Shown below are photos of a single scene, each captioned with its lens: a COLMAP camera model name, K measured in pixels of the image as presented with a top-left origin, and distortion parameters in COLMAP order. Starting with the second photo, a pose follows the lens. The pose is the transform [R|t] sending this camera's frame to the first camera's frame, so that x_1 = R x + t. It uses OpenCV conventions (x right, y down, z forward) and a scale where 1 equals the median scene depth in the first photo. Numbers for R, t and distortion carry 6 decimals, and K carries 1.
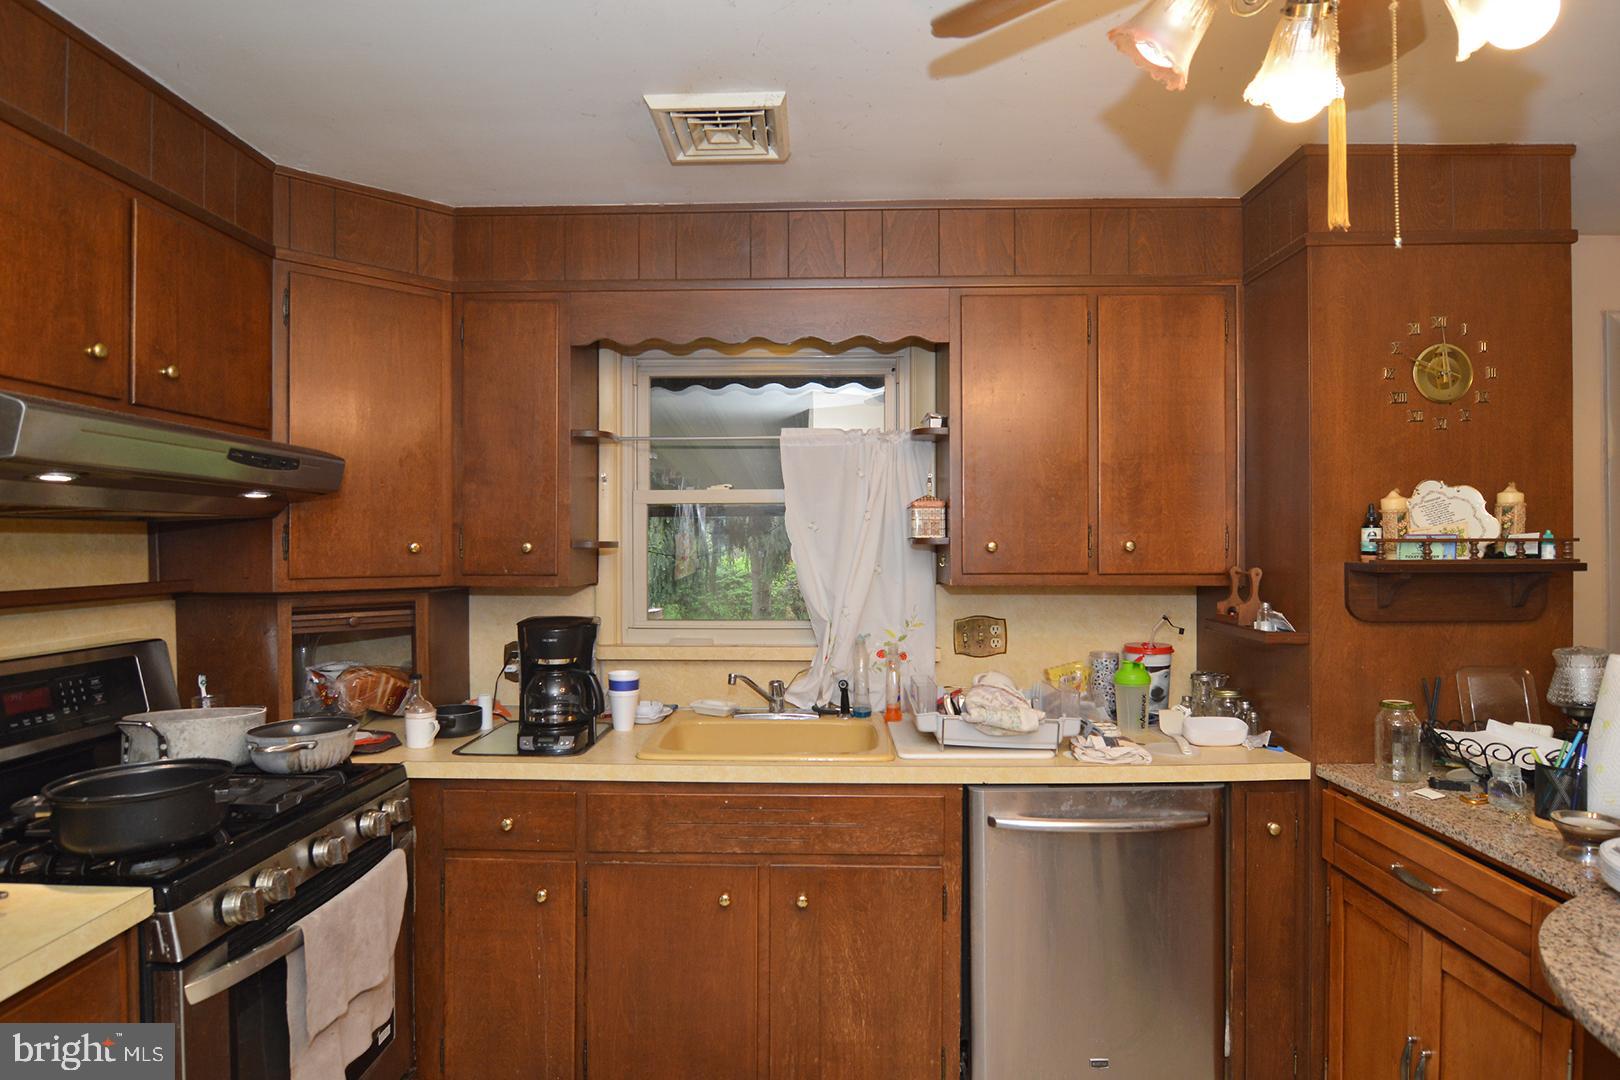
lens RADIAL K [[890.1, 0, 810.0], [0, 890.1, 540.0], [0, 0, 1]] dist [-0.013680, -0.000695]
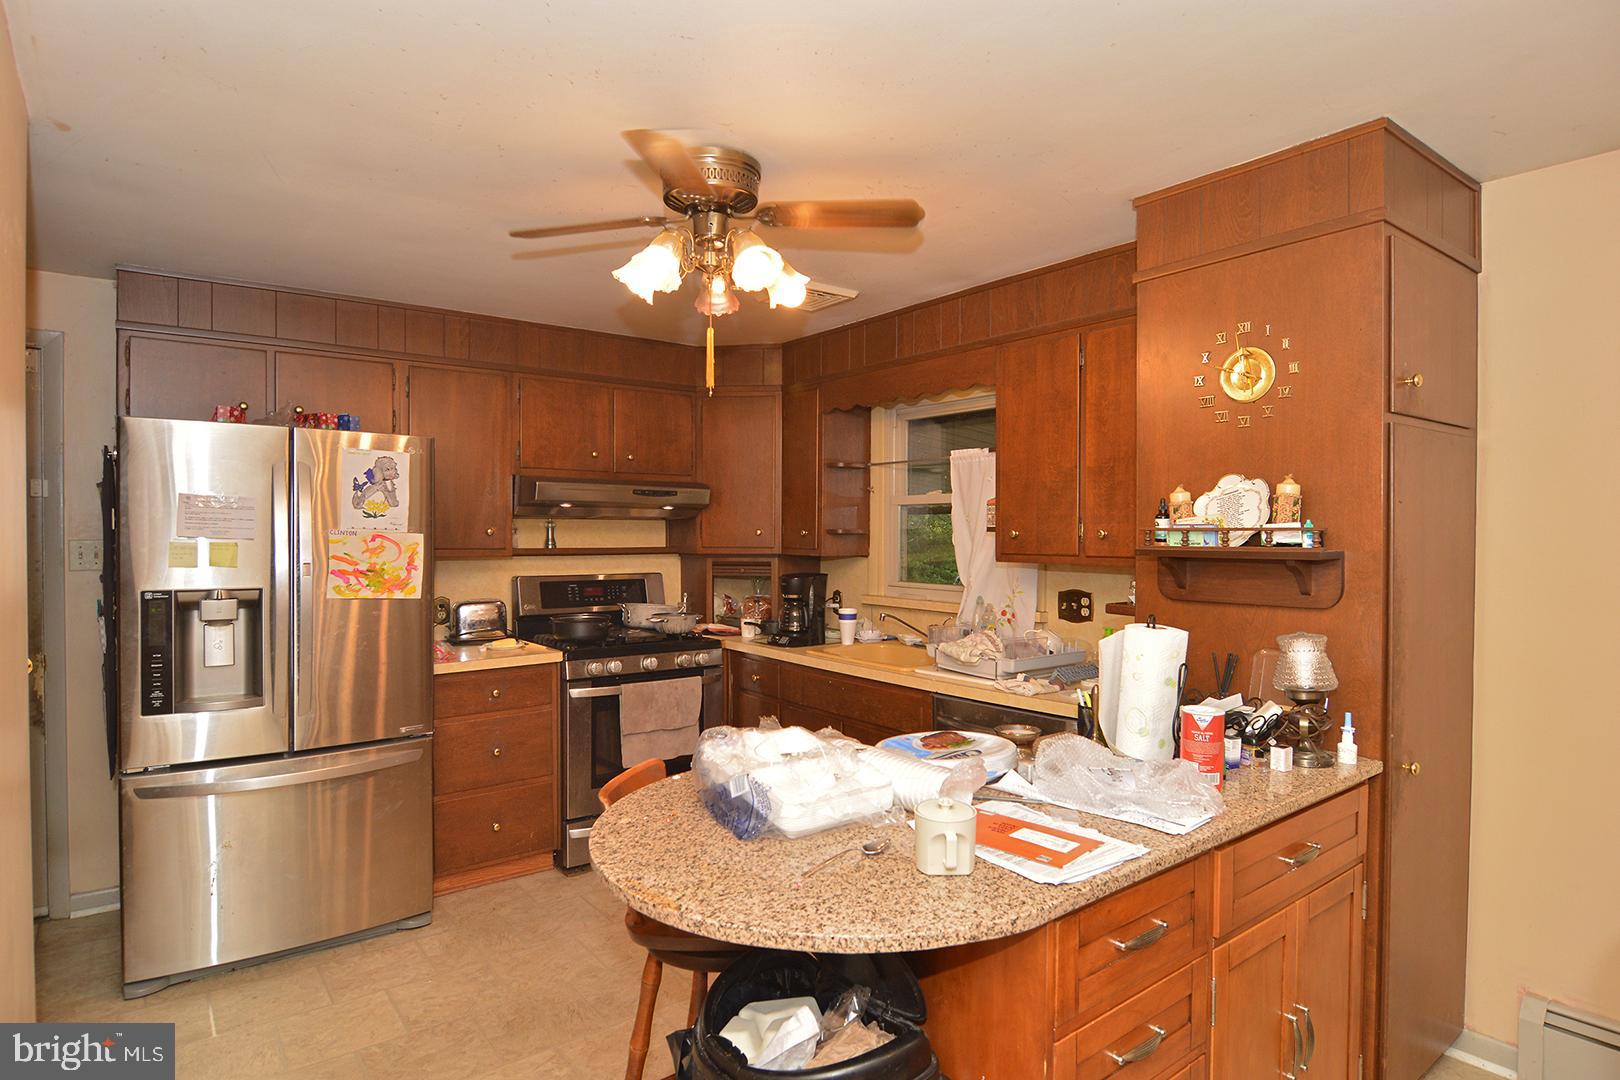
lens RADIAL K [[890.1, 0, 810.0], [0, 890.1, 540.0], [0, 0, 1]] dist [-0.013680, -0.000695]
pose [[0.623108, 0.011468, -0.782051, 1.246827], [-0.001468, 0.999908, 0.013493, -0.000713], [0.782134, -0.007260, 0.623068, -0.095278]]
